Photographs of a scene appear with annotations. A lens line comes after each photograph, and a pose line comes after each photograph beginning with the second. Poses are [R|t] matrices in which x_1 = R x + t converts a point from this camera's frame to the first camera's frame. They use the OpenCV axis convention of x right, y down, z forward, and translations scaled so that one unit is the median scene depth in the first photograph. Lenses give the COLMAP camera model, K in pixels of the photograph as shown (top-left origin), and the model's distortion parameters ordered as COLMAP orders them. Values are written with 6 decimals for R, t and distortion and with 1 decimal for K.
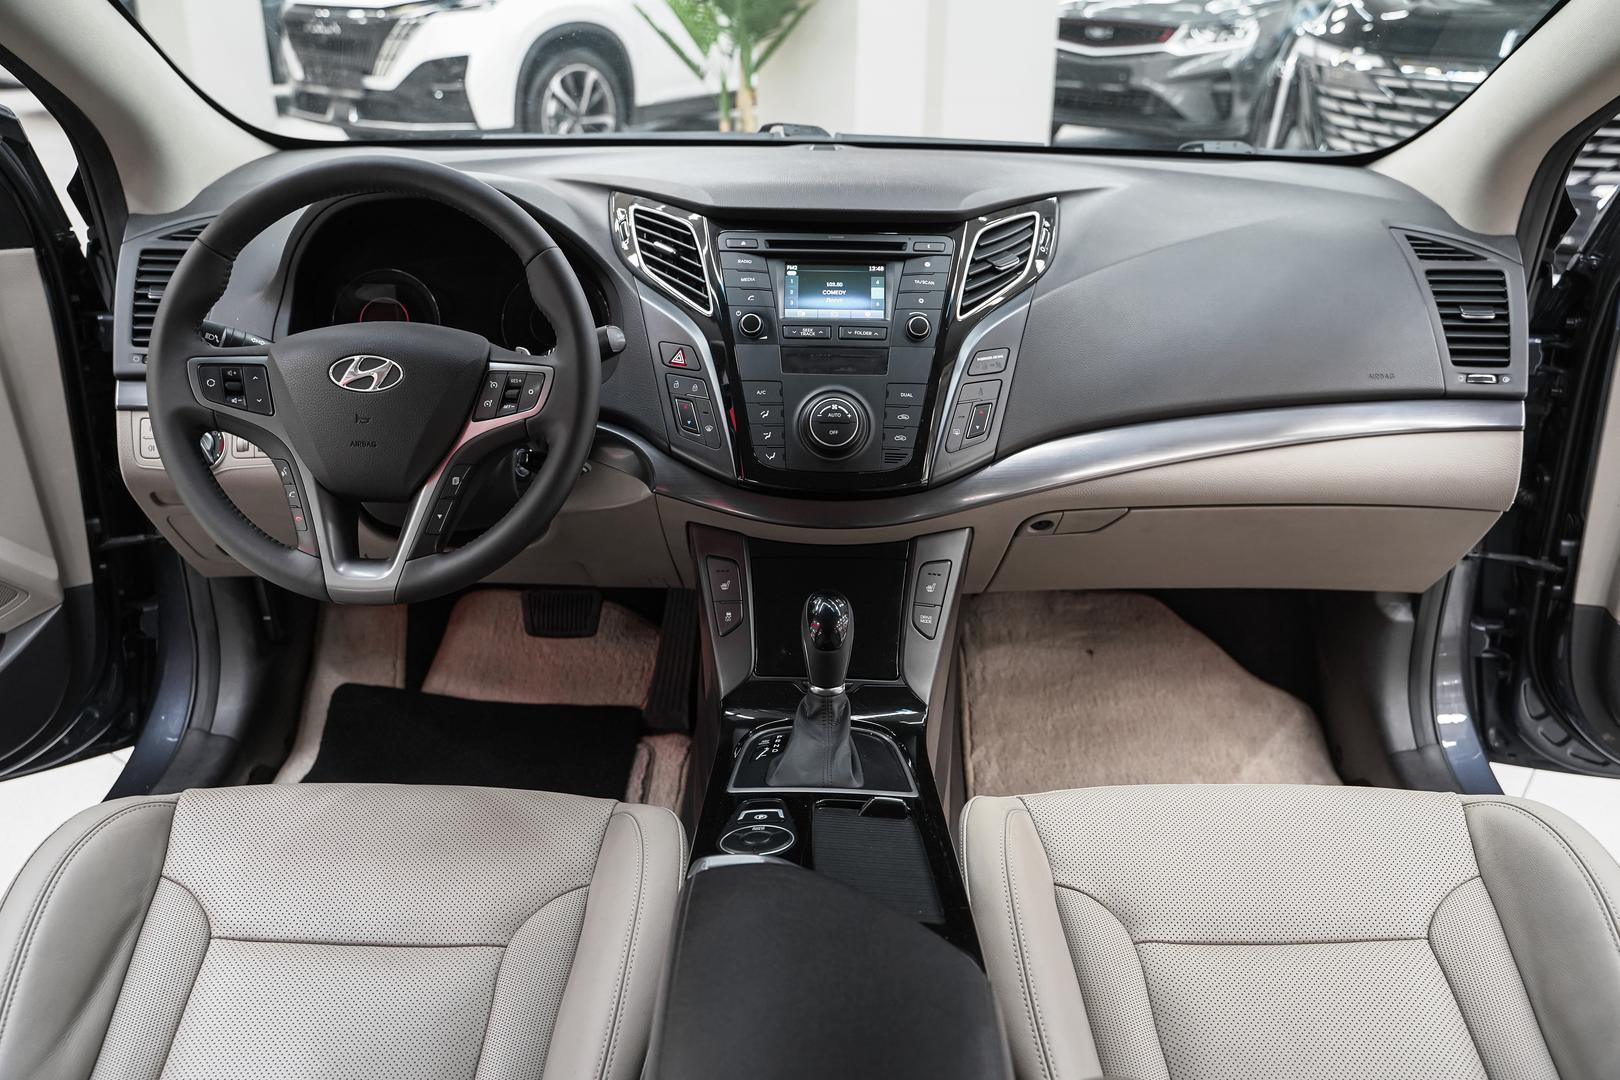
lens RADIAL K [[1296.7, 0, 825.4], [0, 1296.7, 533.7], [0, 0, 1]] dist [-0.005366, -0.002206]
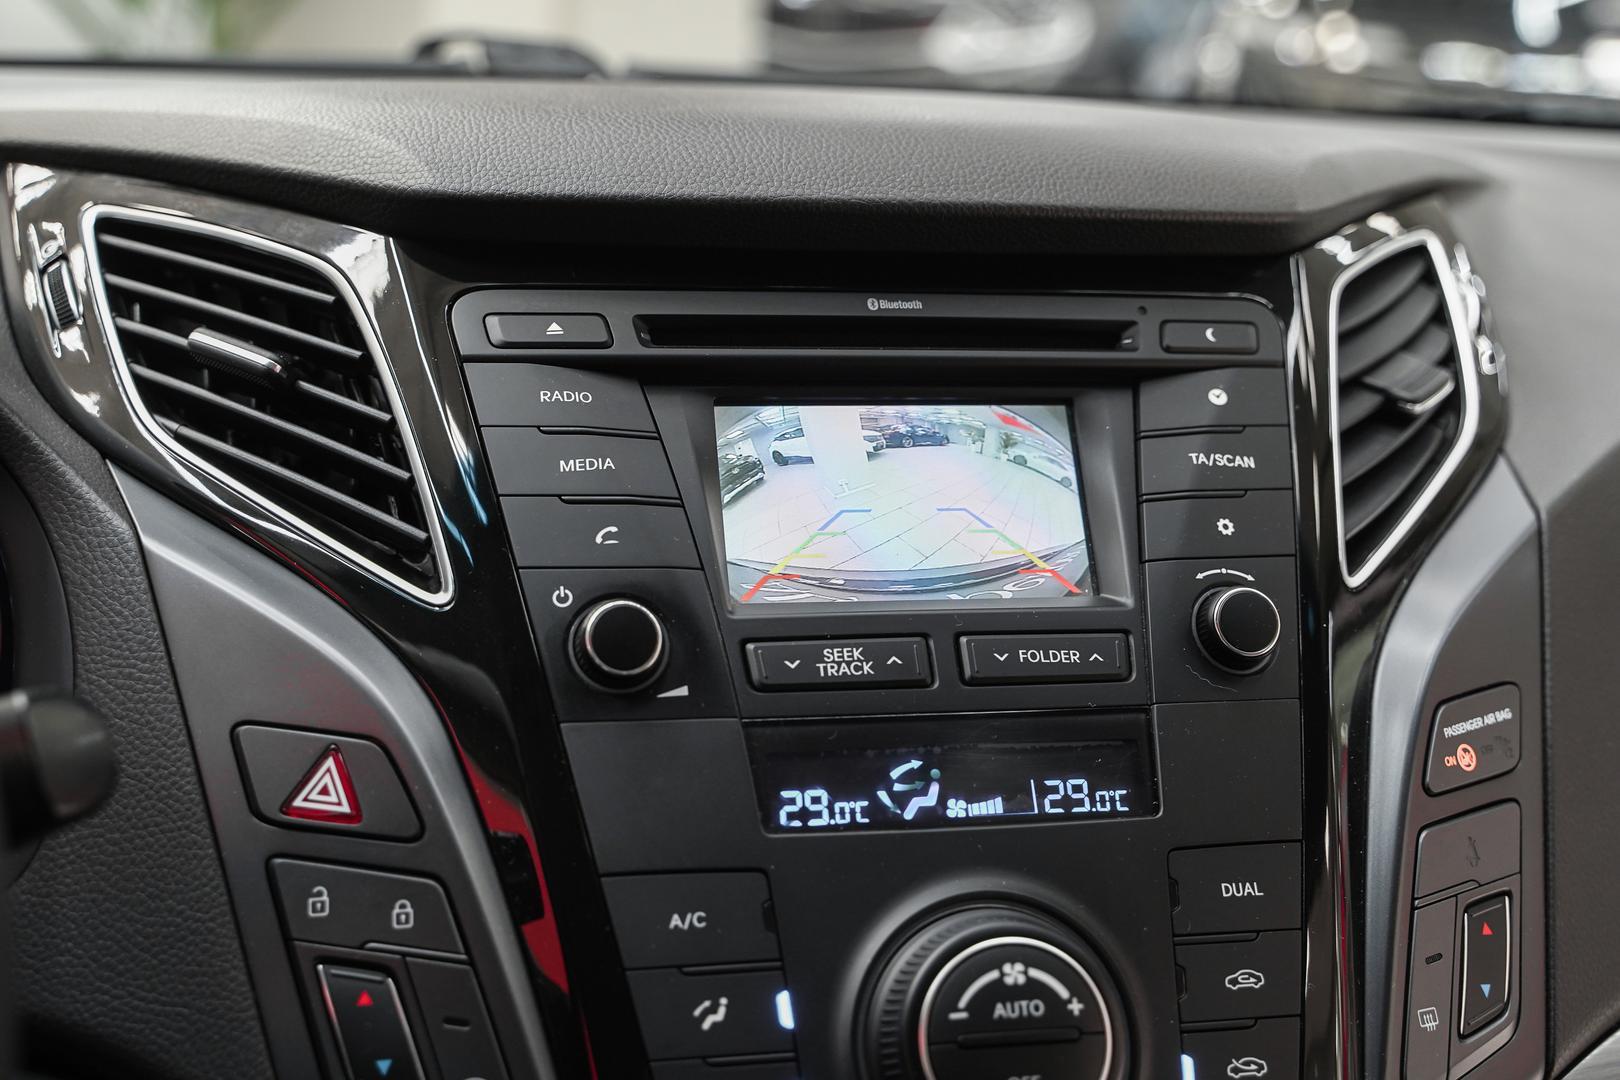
lens RADIAL K [[2106.5, 0, 810.0], [0, 2106.5, 540.0], [0, 0, 1]] dist [0.017461, 0.007263]
pose [[0.973954, -0.030756, 0.224650, -0.108871], [0.064208, 0.987615, -0.143158, -0.116162], [-0.217464, 0.153853, 0.963866, 0.577484]]
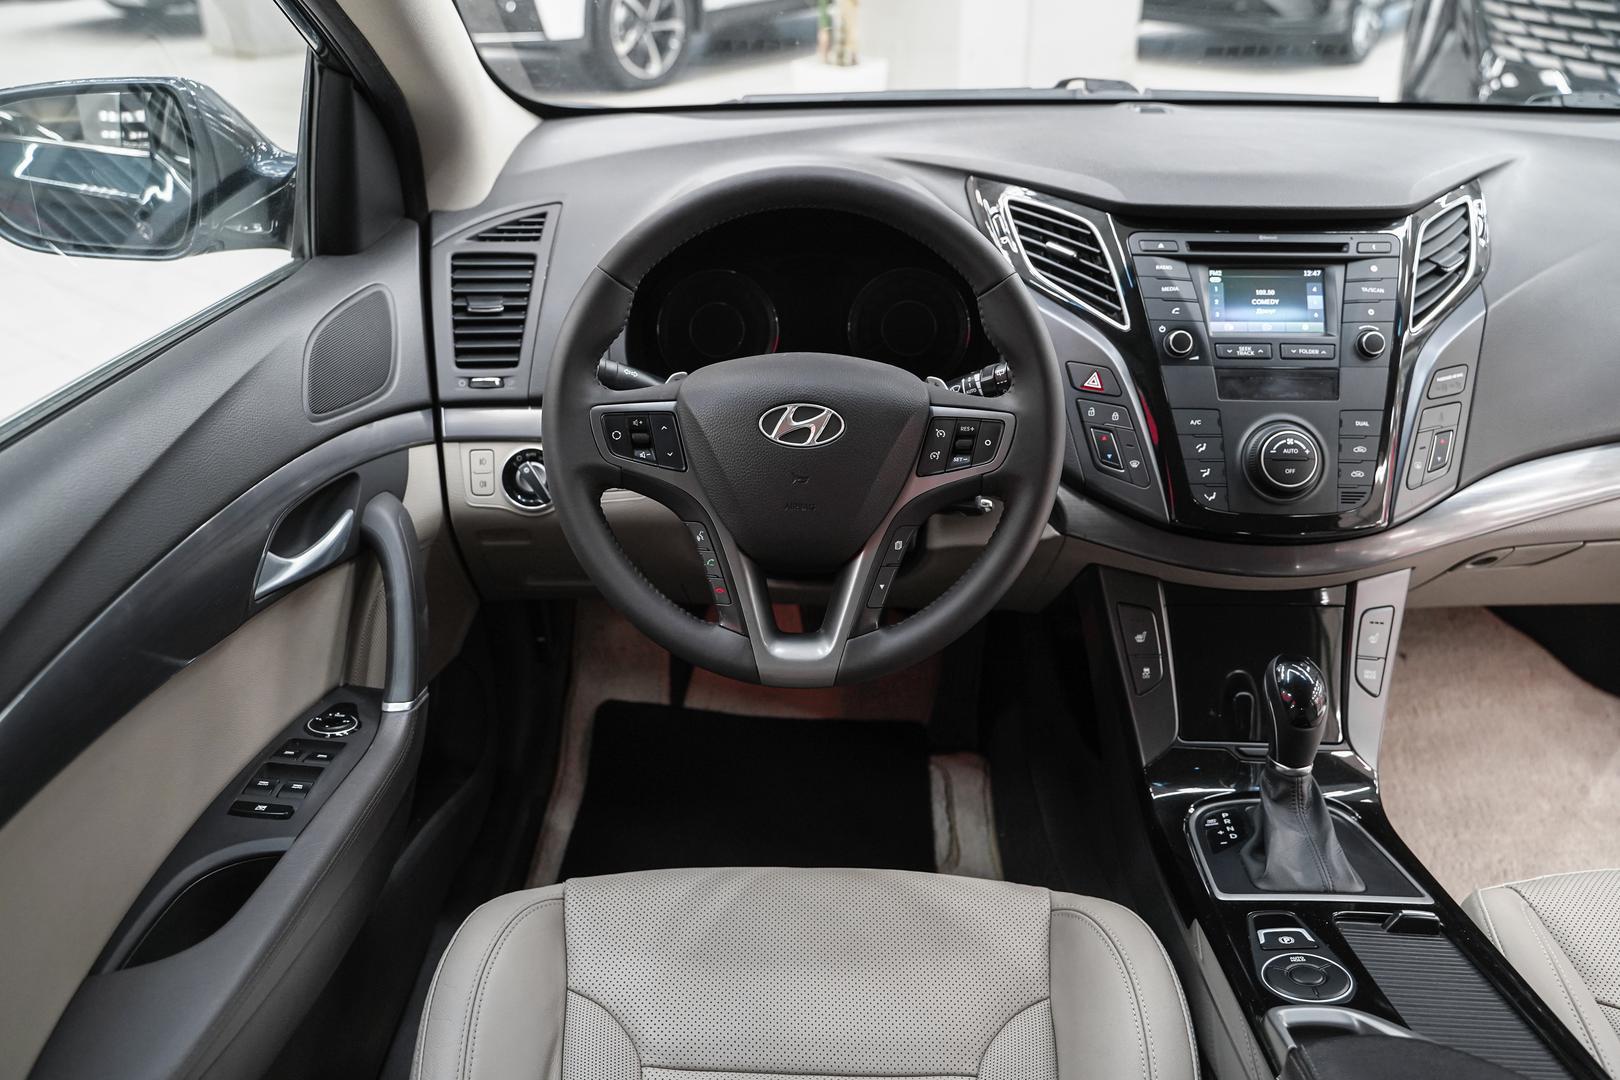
lens RADIAL K [[1307.6, 0, 811.9], [0, 1307.6, 512.9], [0, 0, 1]] dist [-0.008219, 0.006700]
pose [[0.999797, -0.007564, -0.018666, -0.279686], [0.008684, 0.998120, 0.060673, -0.099258], [0.018172, -0.060822, 0.997983, 0.107768]]
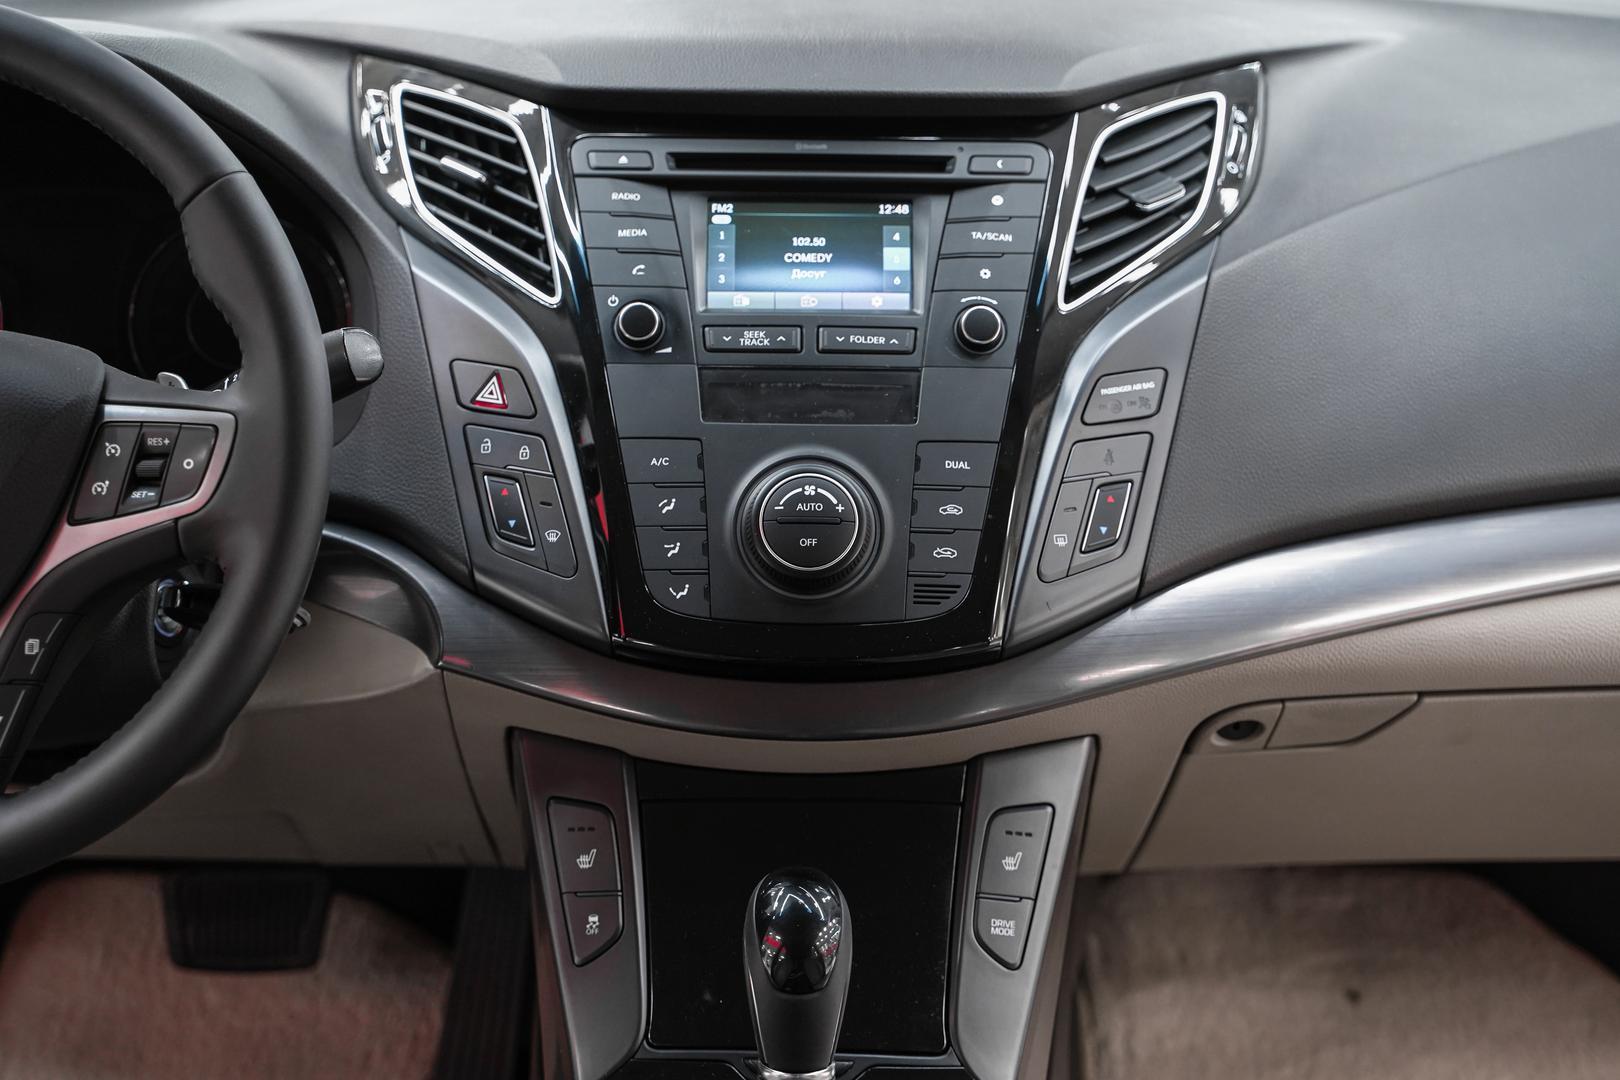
lens RADIAL K [[2738.5, 0, 810.0], [0, 2738.5, 540.0], [0, 0, 1]] dist [0.002106, 0.025442]
pose [[0.999979, -0.005939, 0.002478, 0.004179], [0.006112, 0.997037, -0.076682, 0.000024], [-0.002015, 0.076695, 0.997053, -0.025705]]
